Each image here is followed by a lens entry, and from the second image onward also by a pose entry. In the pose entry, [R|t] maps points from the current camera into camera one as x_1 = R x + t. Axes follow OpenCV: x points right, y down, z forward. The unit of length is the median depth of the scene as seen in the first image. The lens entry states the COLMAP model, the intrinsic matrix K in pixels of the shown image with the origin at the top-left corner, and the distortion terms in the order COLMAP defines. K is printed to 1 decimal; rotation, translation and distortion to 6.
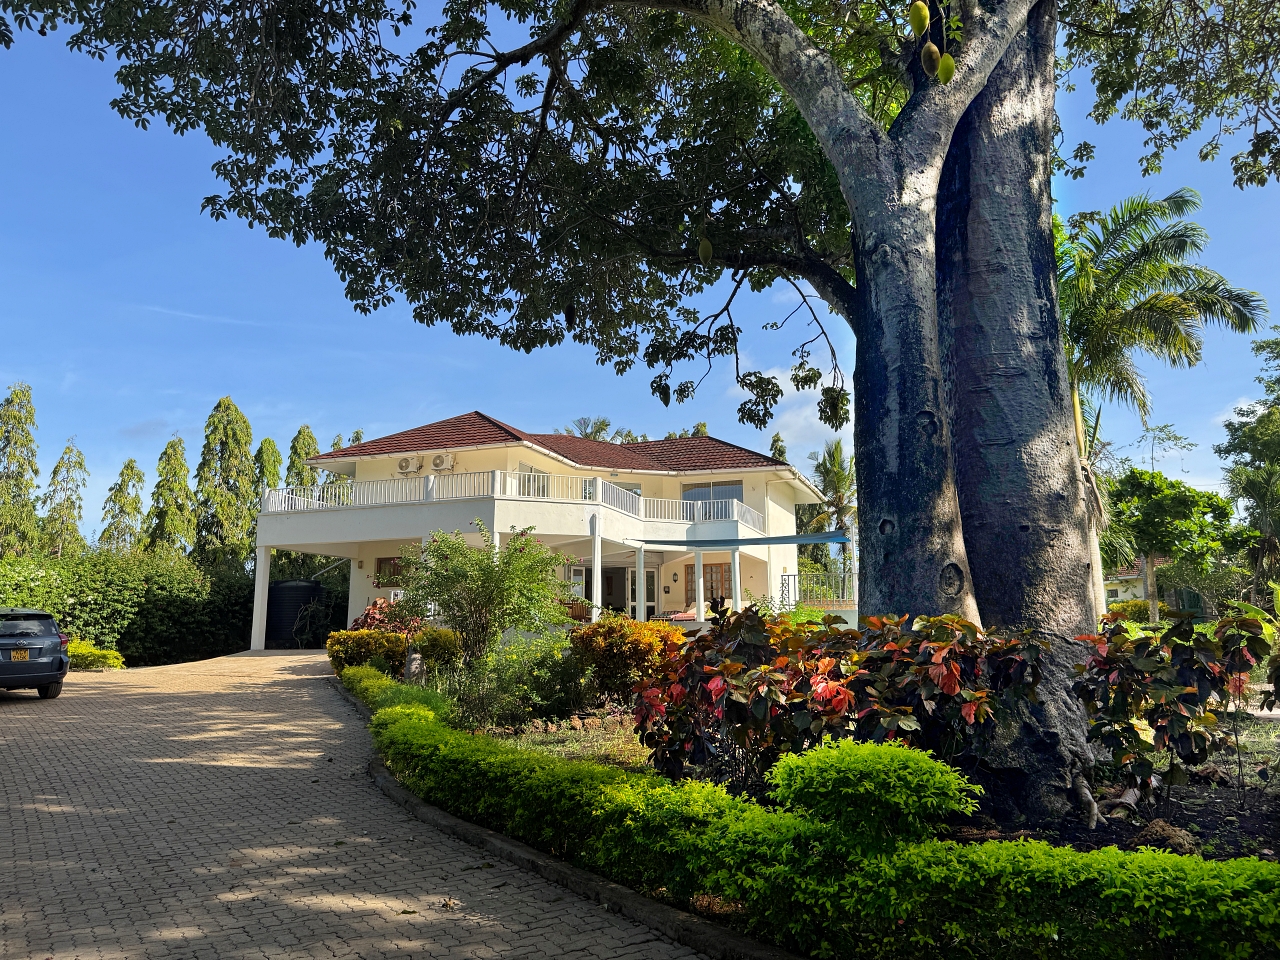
lens RADIAL K [[874.9, 0, 640.4], [0, 874.9, 480.0], [0, 0, 1]] dist [0.063647, -0.004985]
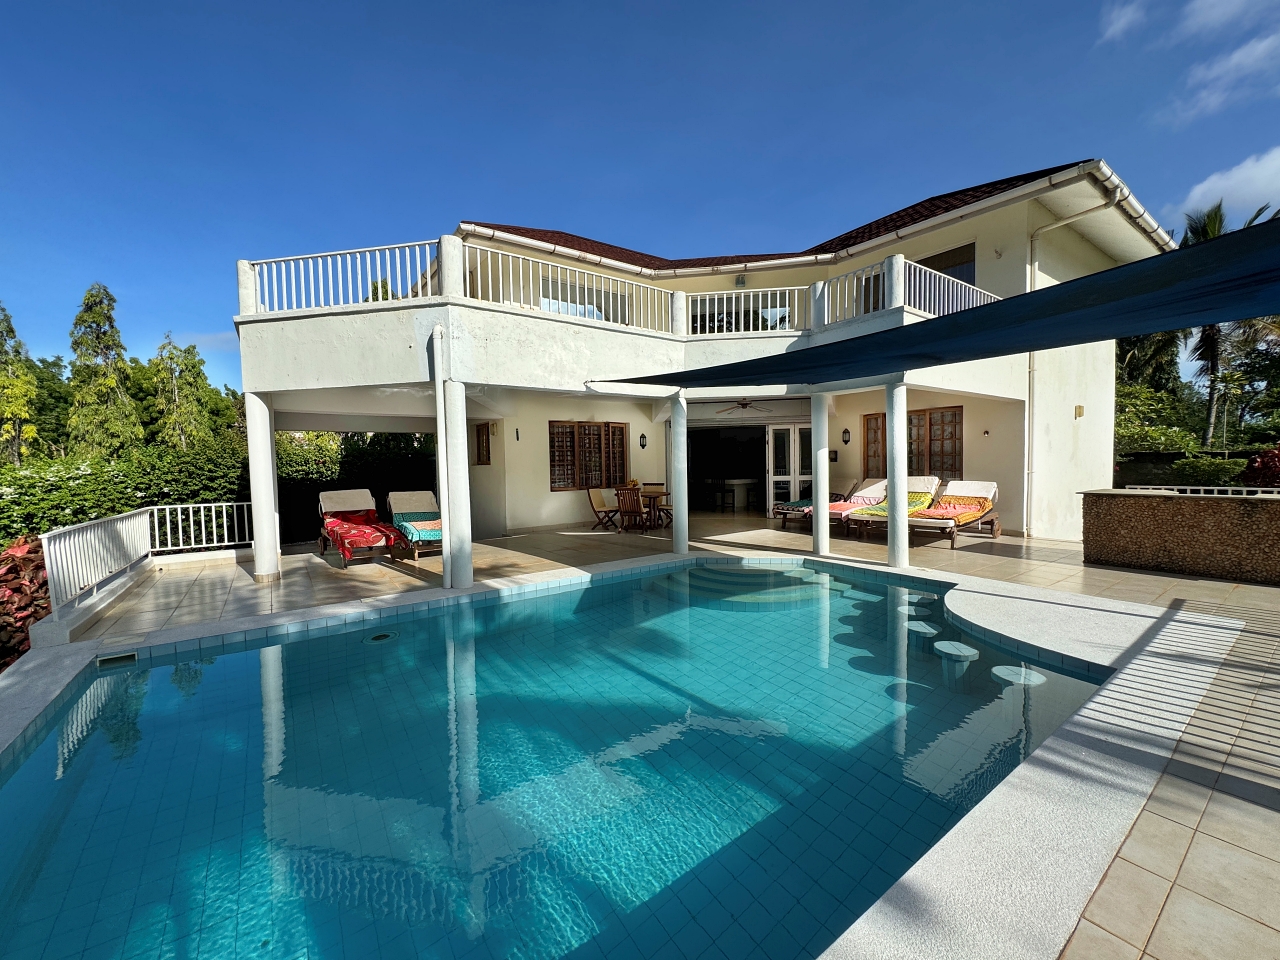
lens RADIAL K [[516.1, 0, 639.8], [0, 516.1, 486.4], [0, 0, 1]] dist [-0.001652, -0.000059]
pose [[0.831624, 0.012574, -0.555196, 0.123322], [0.118132, 0.972857, 0.198983, 0.055542], [0.542629, -0.231065, 0.807566, 0.617527]]
